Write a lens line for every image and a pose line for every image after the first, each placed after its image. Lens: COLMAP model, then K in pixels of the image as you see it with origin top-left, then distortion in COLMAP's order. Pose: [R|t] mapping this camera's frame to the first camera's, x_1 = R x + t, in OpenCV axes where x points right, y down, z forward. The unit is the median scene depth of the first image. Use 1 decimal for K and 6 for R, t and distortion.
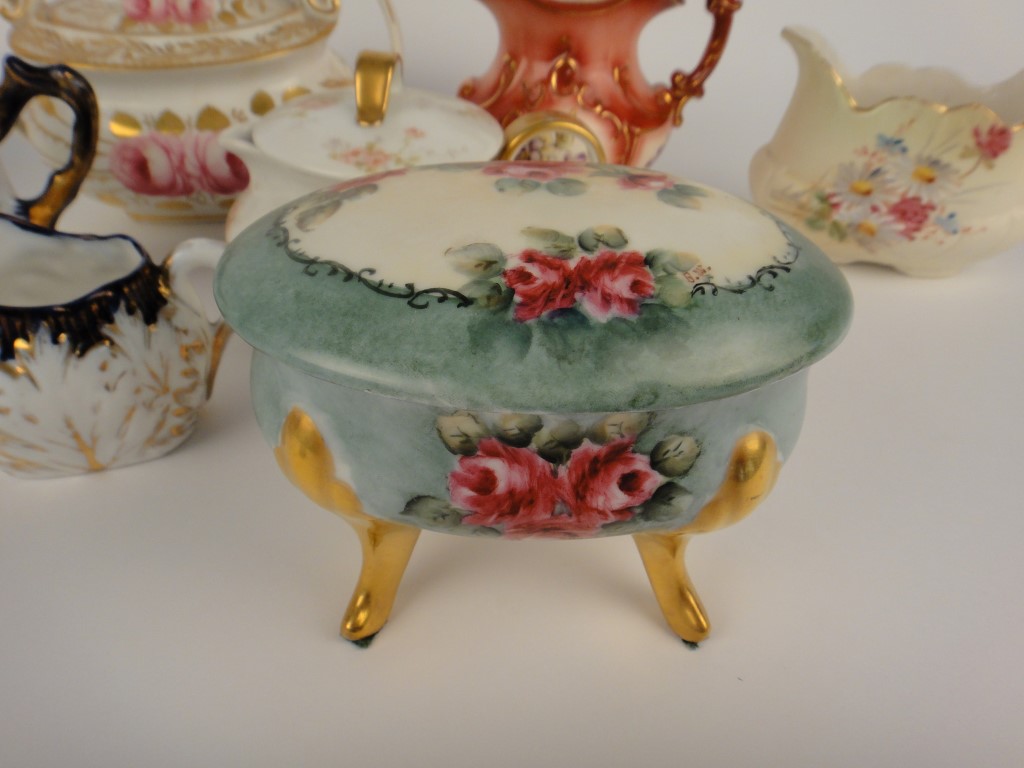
lens RADIAL K [[729.0, 0, 506.2], [0, 729.0, 377.9], [0, 0, 1]] dist [0.016623, -0.000495]
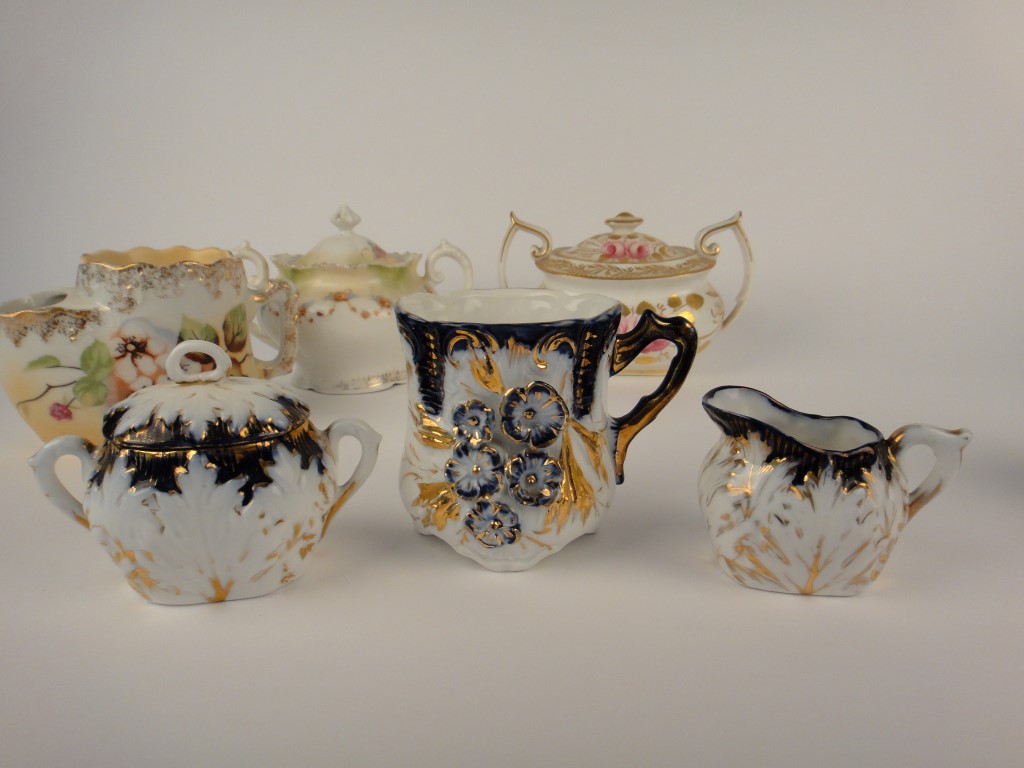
lens RADIAL K [[729.0, 0, 512.2], [0, 729.0, 374.2], [0, 0, 1]] dist [0.016623, -0.000495]
pose [[0.963022, 0.044804, -0.265669, -0.245698], [-0.135369, 0.933036, -0.333345, 0.394124], [0.232944, 0.356982, 0.904600, -0.543320]]
